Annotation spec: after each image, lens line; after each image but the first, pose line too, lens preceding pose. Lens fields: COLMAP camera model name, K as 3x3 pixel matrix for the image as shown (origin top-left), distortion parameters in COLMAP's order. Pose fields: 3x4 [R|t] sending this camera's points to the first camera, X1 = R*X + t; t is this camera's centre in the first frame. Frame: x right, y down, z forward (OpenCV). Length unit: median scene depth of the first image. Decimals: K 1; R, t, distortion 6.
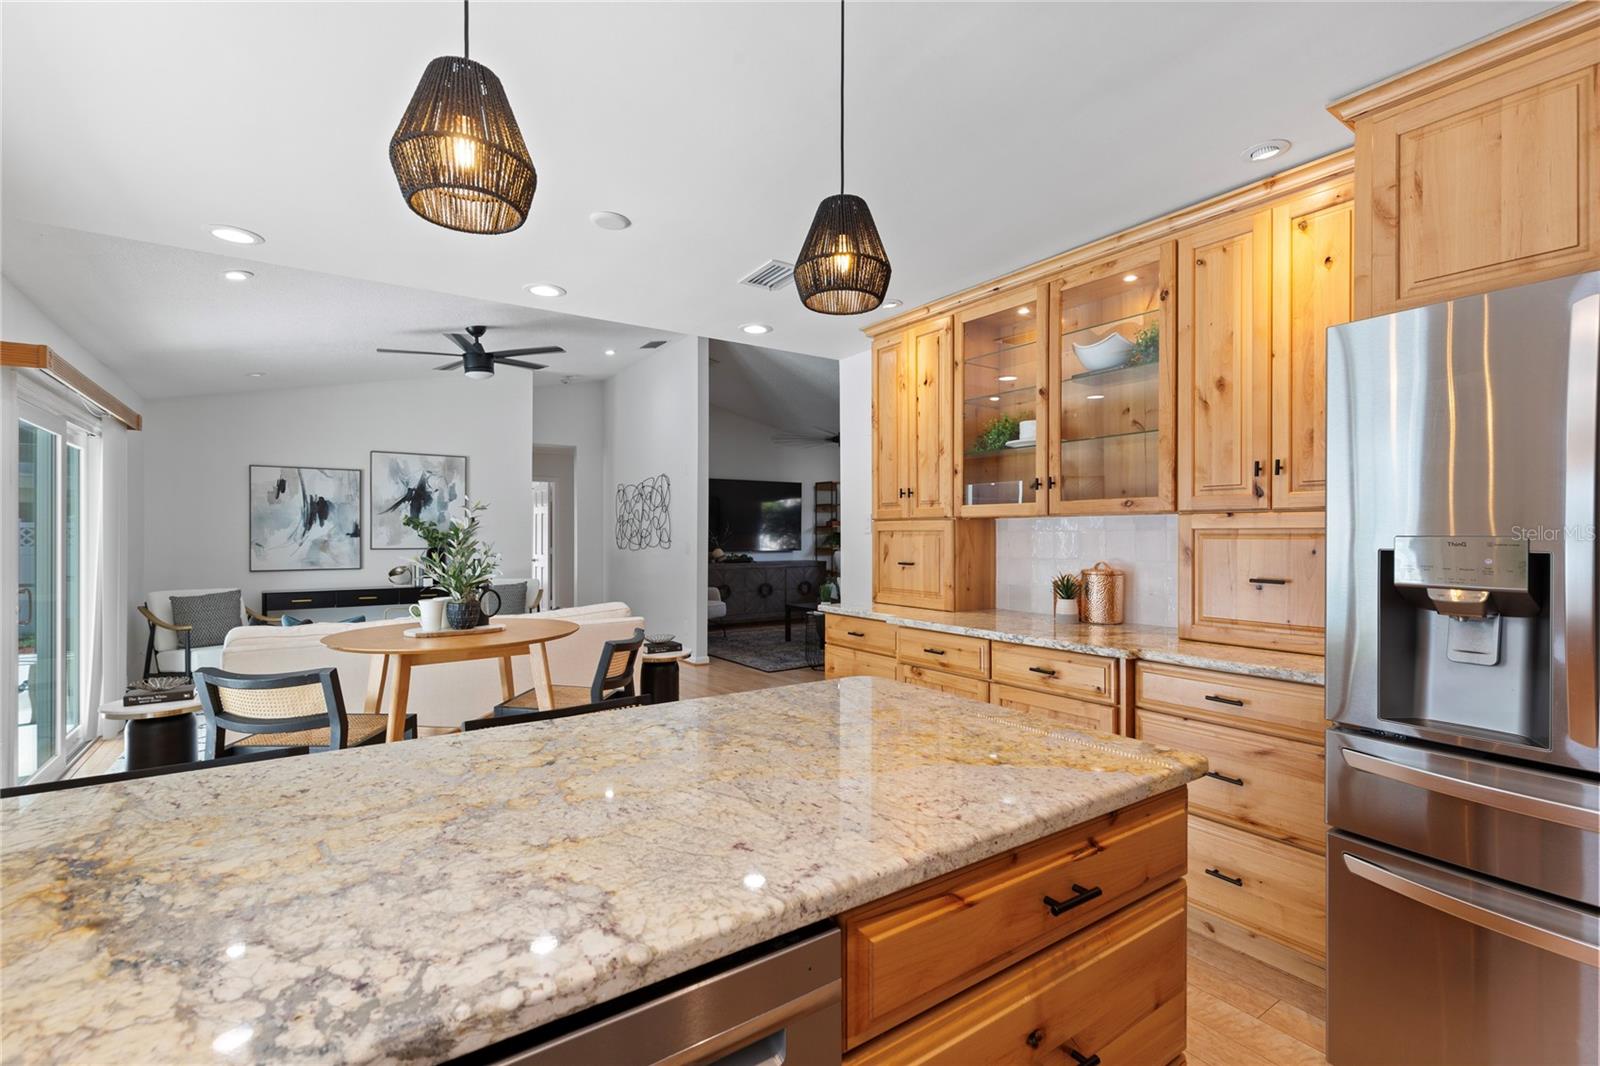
lens RADIAL K [[732.9, 0, 800.8], [0, 732.9, 533.0], [0, 0, 1]] dist [0.009190, -0.000202]
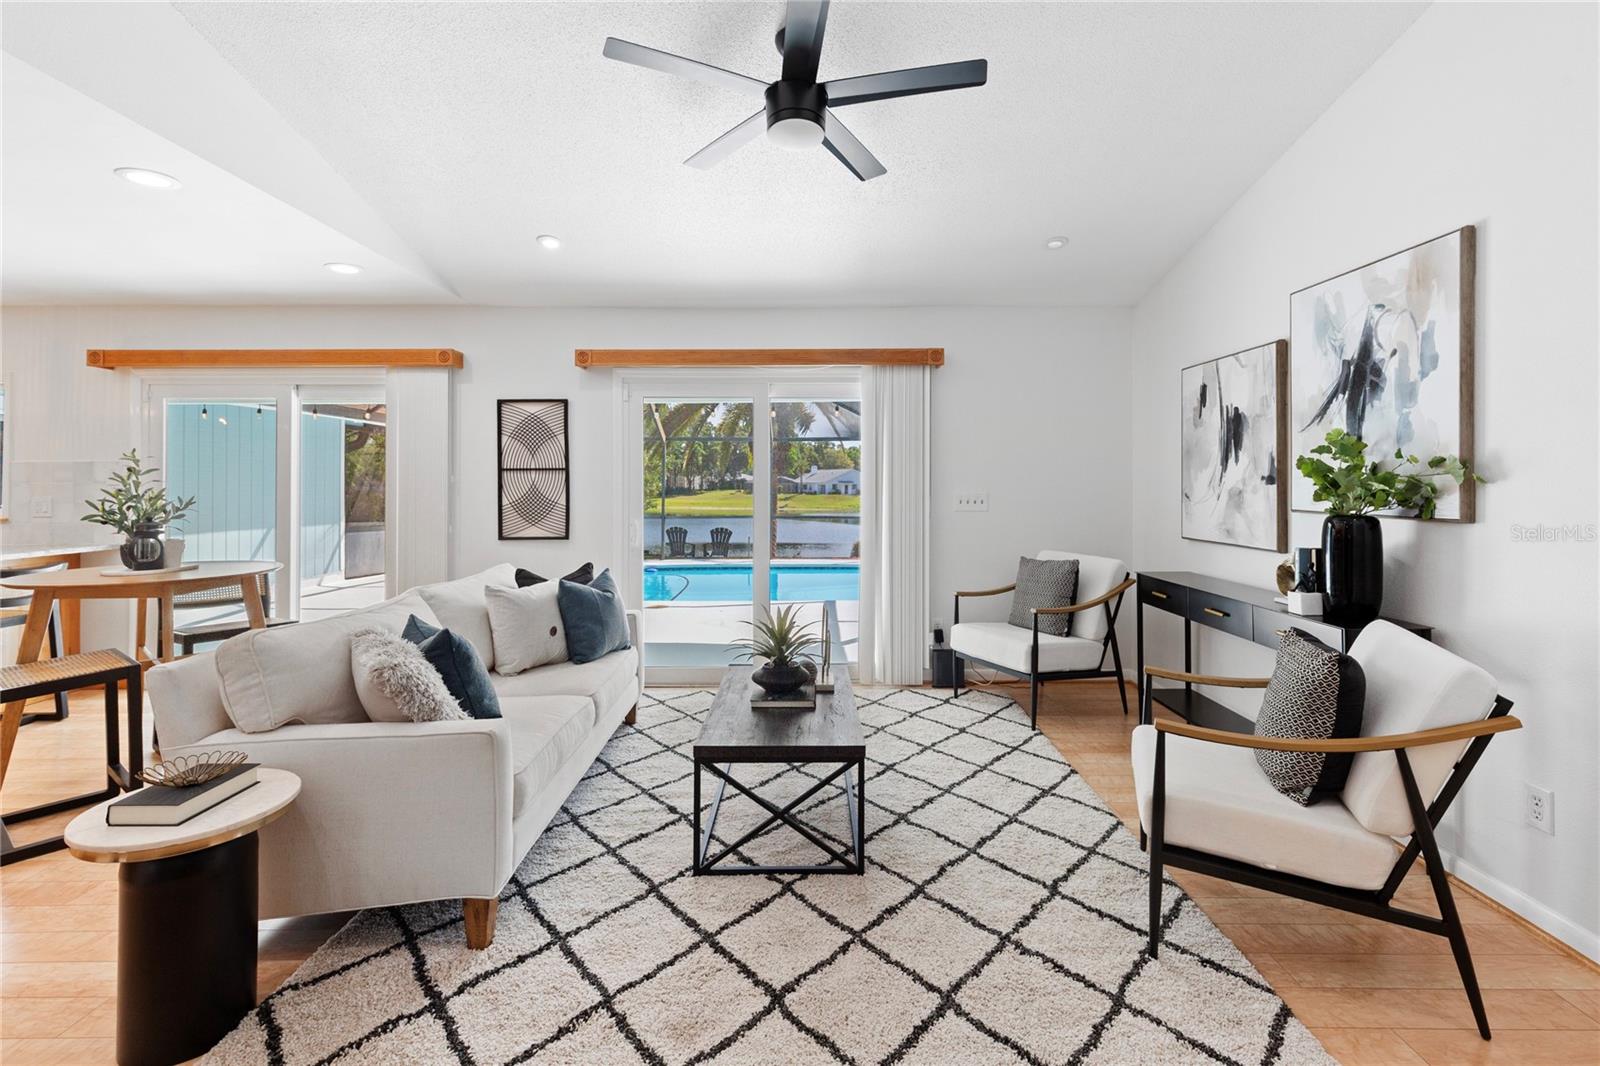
lens RADIAL K [[732.9, 0, 796.4], [0, 732.9, 474.5], [0, 0, 1]] dist [0.009190, -0.000202]
pose [[-0.578946, -0.005203, -0.815349, -0.046236], [0.005200, 0.999936, -0.010073, 0.002547], [0.815349, -0.010072, -0.578882, 1.068365]]
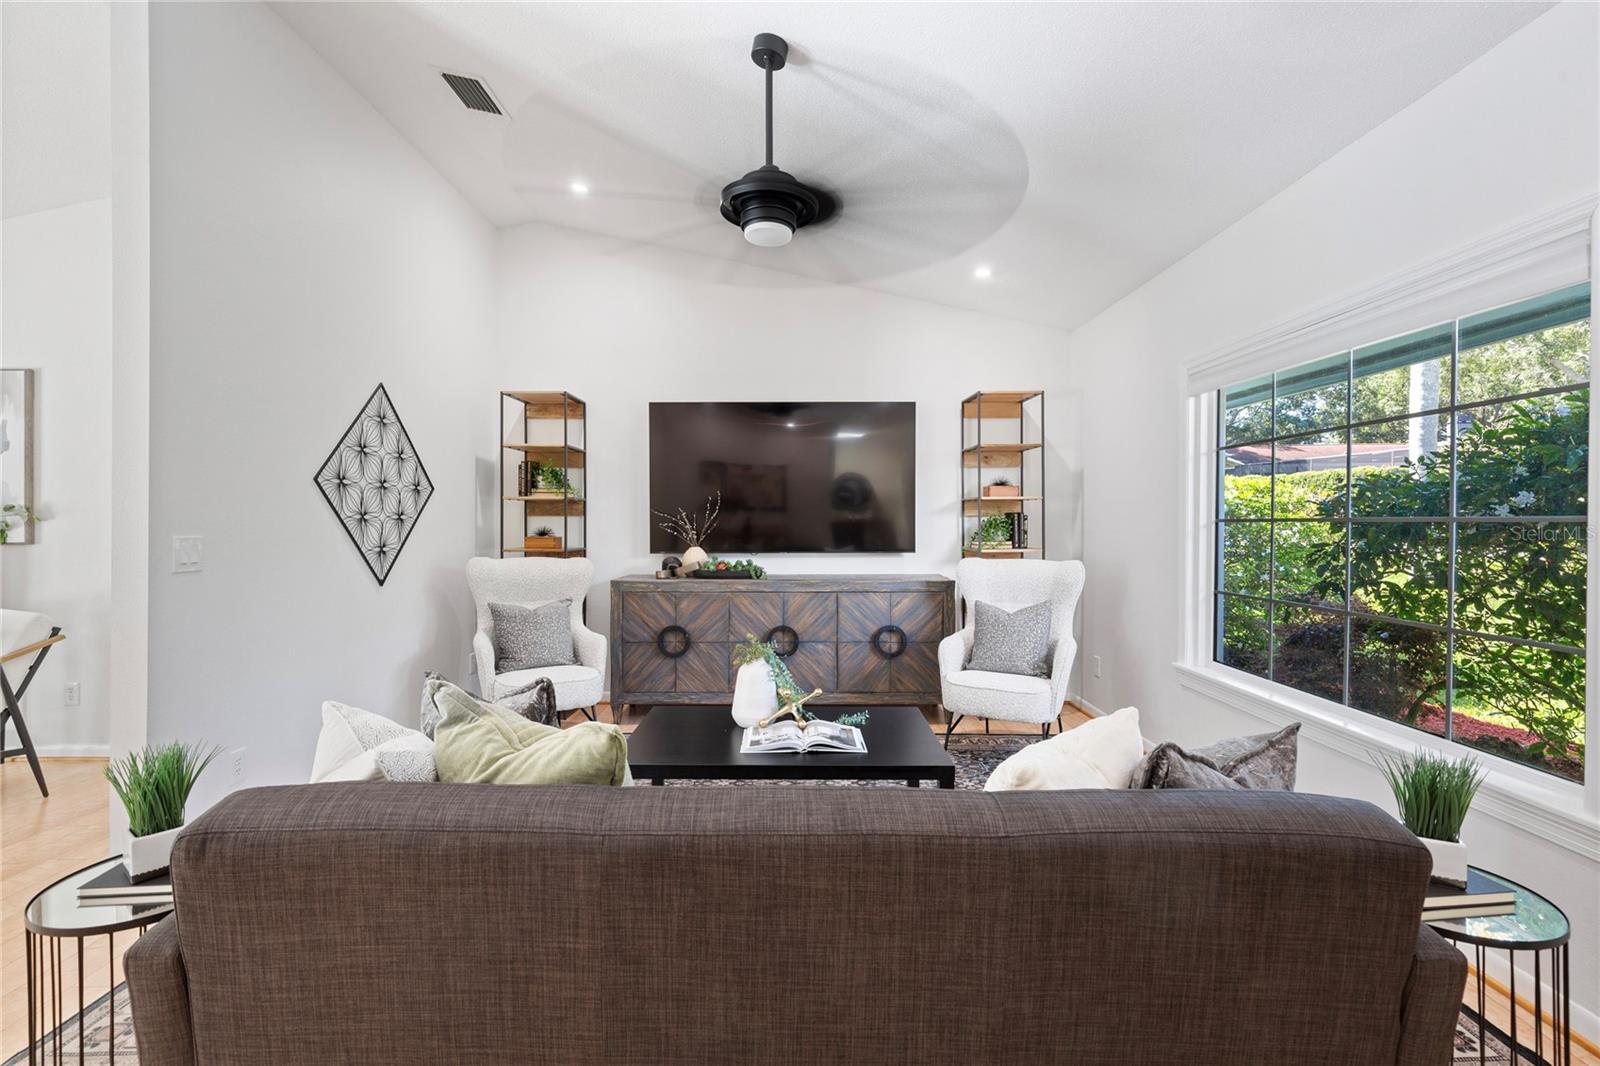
lens RADIAL K [[732.9, 0, 788.9], [0, 732.9, 521.1], [0, 0, 1]] dist [0.009190, -0.000202]
pose [[0.821423, -0.001156, -0.570319, 0.320725], [0.002762, 0.999994, 0.001952, 0.005566], [0.570313, -0.003179, 0.821421, 0.985759]]
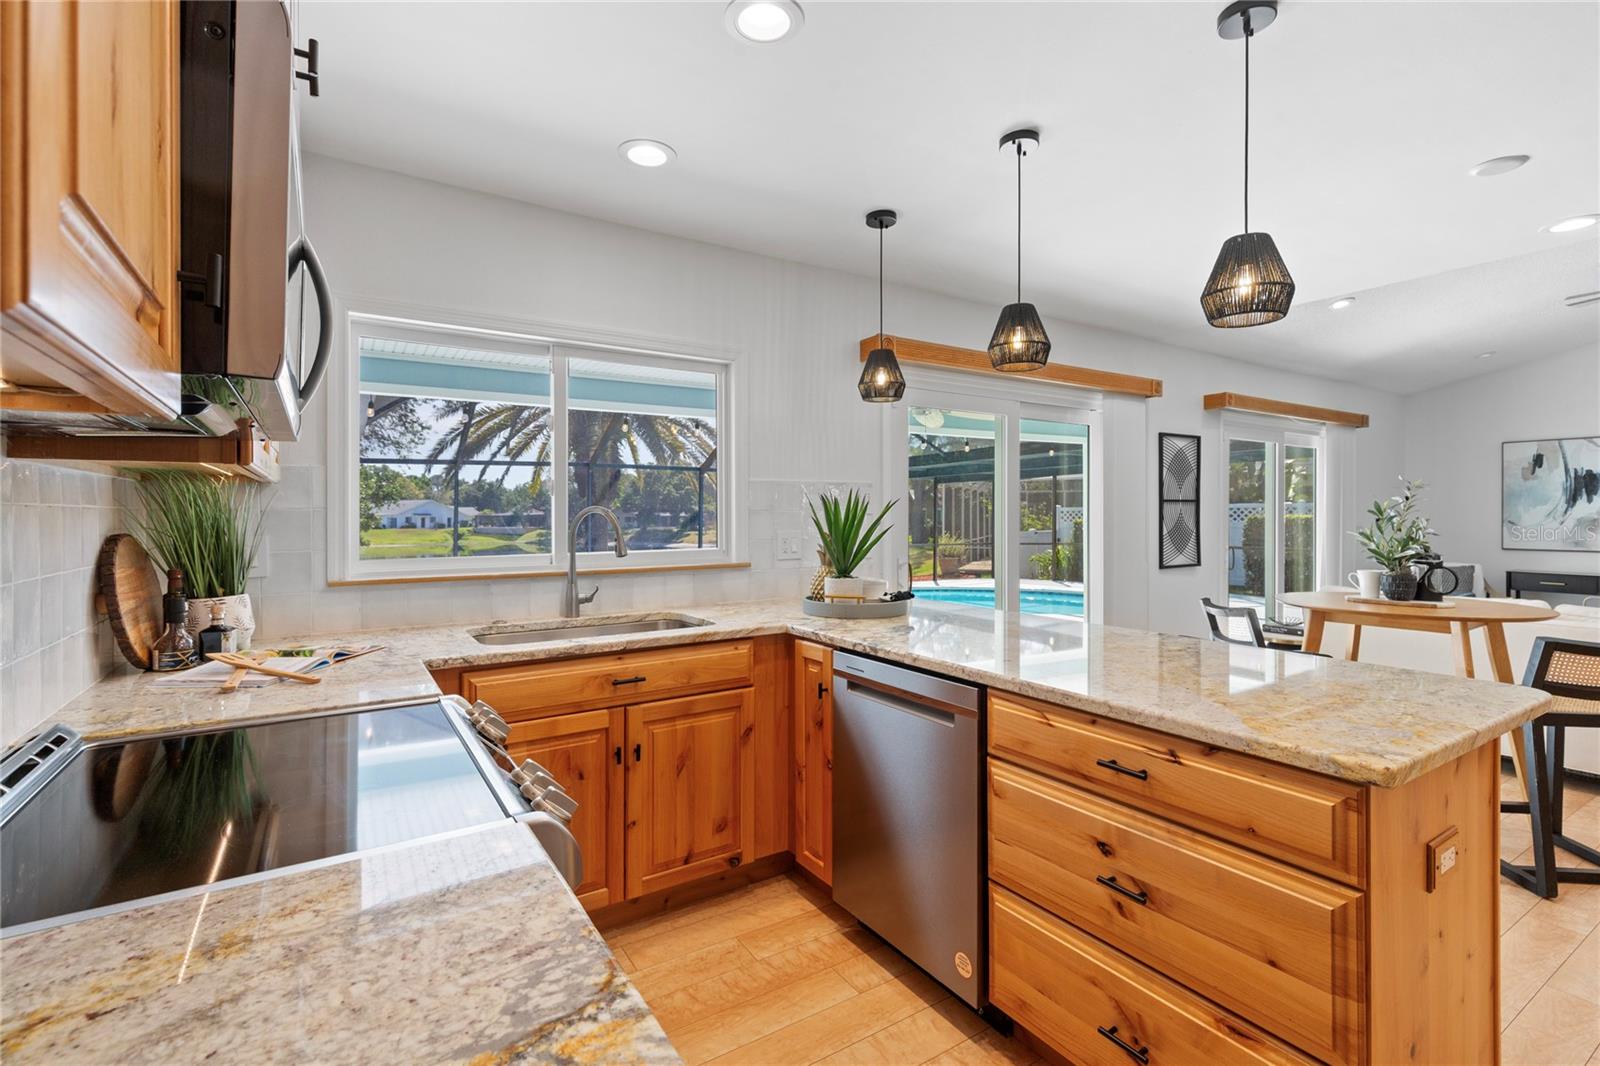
lens RADIAL K [[732.9, 0, 784.5], [0, 732.9, 512.1], [0, 0, 1]] dist [0.009190, -0.000202]
pose [[-0.042137, -0.000264, -0.999112, 0.292178], [0.003317, 0.999994, -0.000404, -0.000503], [0.999106, -0.003331, -0.042136, 0.064235]]
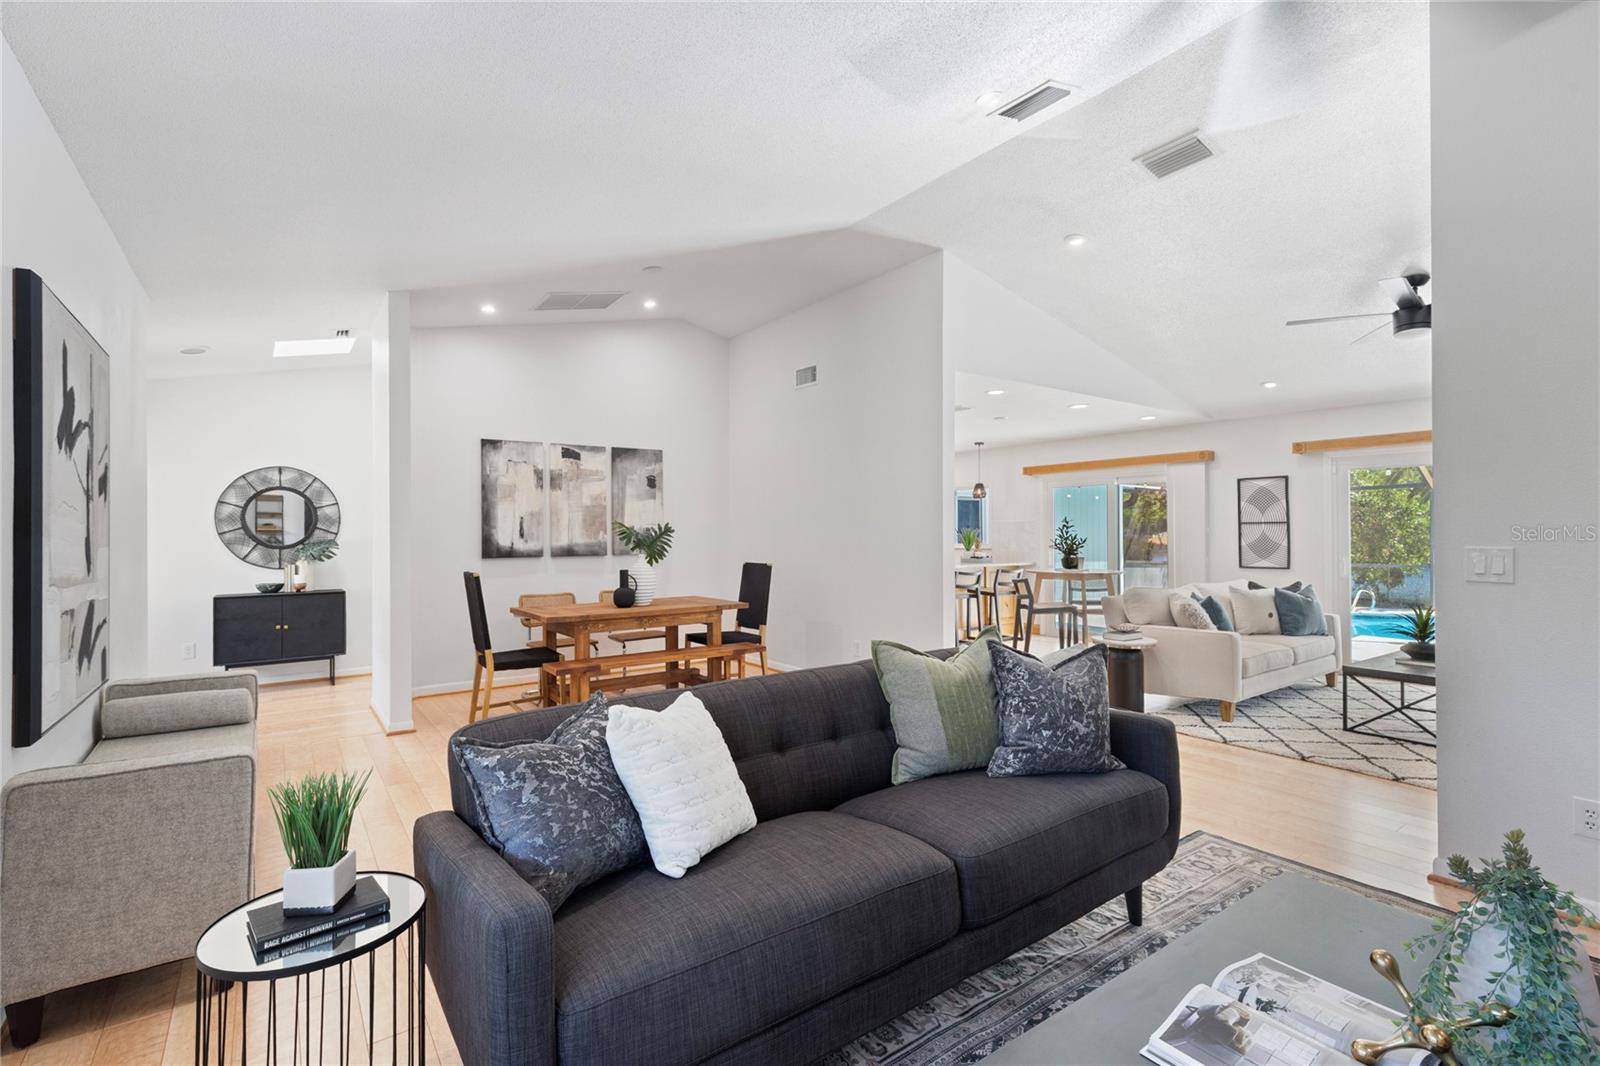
lens RADIAL K [[732.9, 0, 795.2], [0, 732.9, 526.6], [0, 0, 1]] dist [0.009190, -0.000202]
pose [[-0.999905, 0.004815, -0.012919, 0.234041], [0.004963, 0.999923, -0.011395, 0.004040], [0.012864, -0.011458, -0.999852, 1.537979]]
